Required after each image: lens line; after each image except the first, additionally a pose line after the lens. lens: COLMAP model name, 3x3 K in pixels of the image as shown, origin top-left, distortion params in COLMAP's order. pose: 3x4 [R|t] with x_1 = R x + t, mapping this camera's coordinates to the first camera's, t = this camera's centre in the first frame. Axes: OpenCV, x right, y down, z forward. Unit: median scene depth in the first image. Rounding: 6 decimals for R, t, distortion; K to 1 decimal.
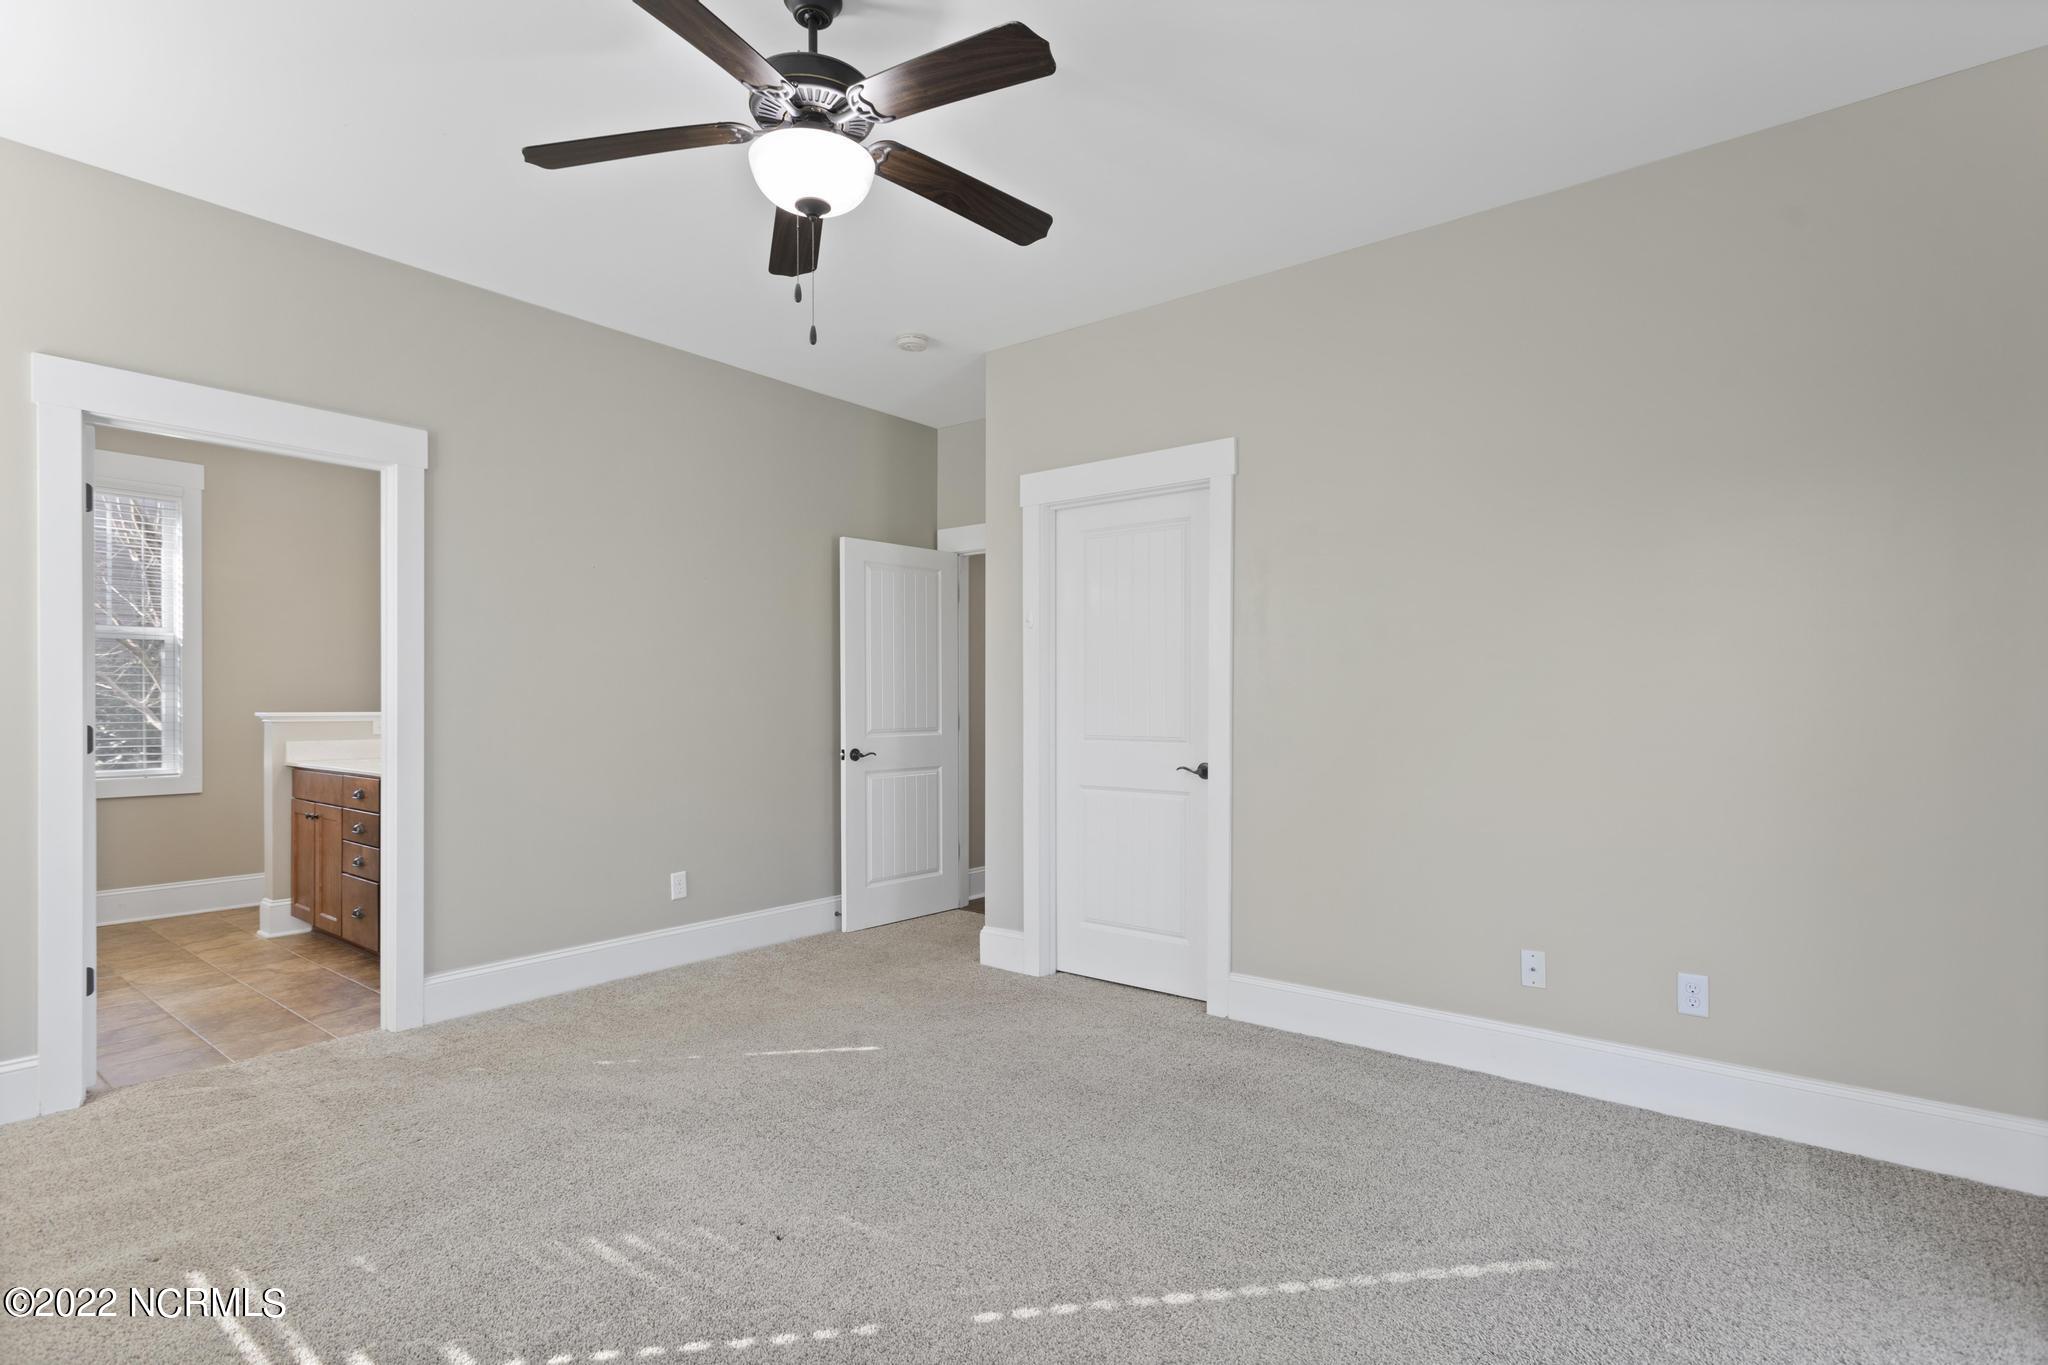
lens RADIAL K [[1046.6, 0, 1025.1], [0, 1046.6, 693.6], [0, 0, 1]] dist [0.033821, 0.000220]
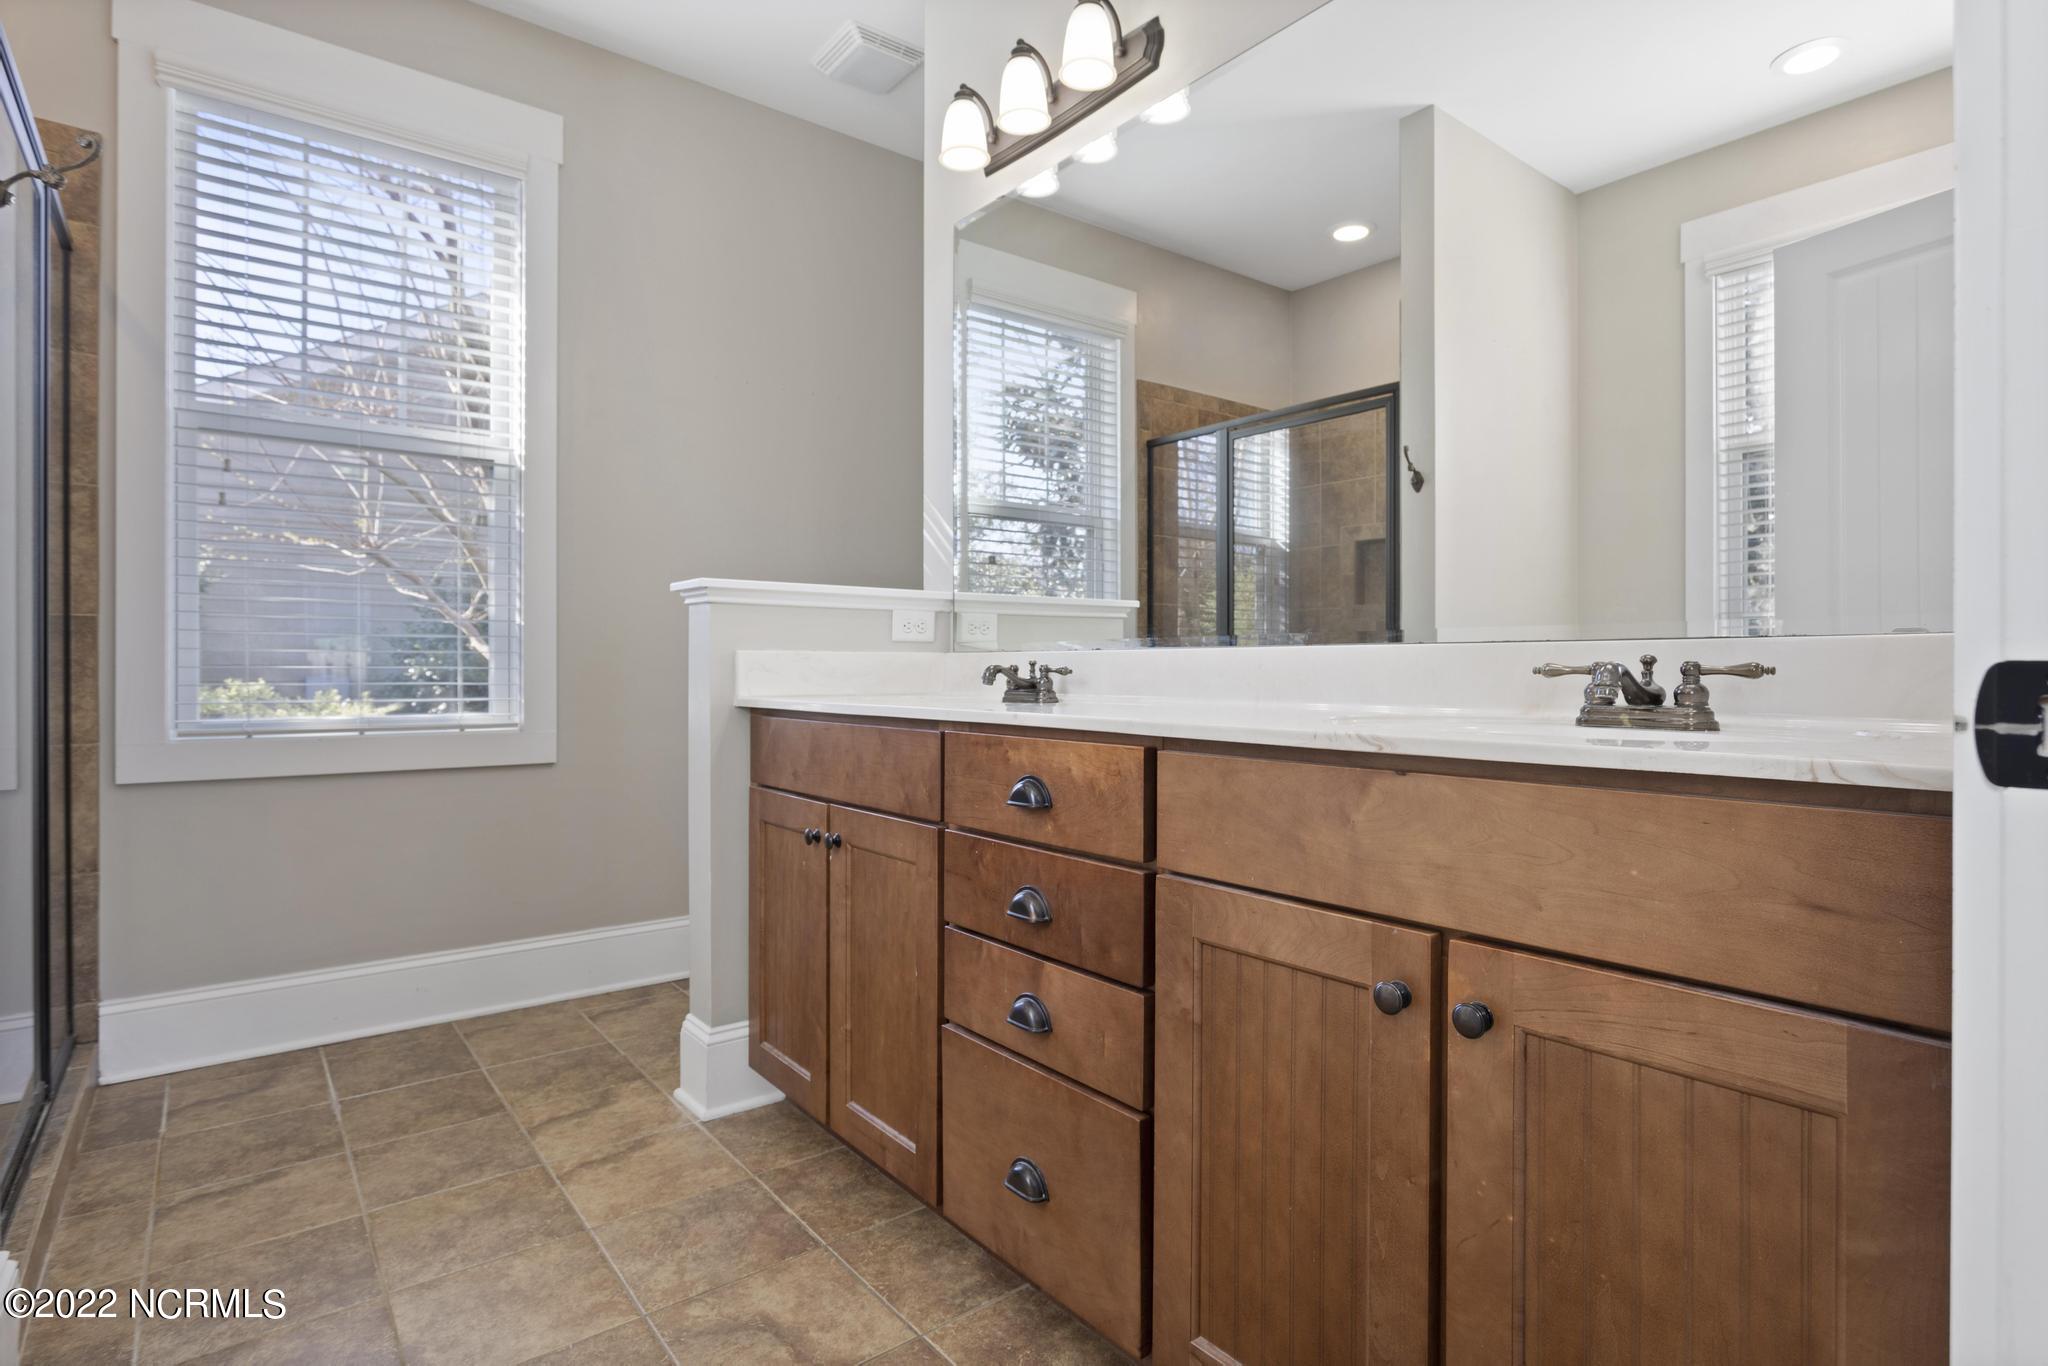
lens RADIAL K [[1042.2, 0, 1024.0], [0, 1042.2, 683.0], [0, 0, 1]] dist [-0.000394, -0.000001]
pose [[0.978425, 0.009359, -0.206391, -0.459211], [-0.007986, 0.999940, 0.007487, 0.050336], [0.206449, -0.005677, 0.978441, 0.572116]]
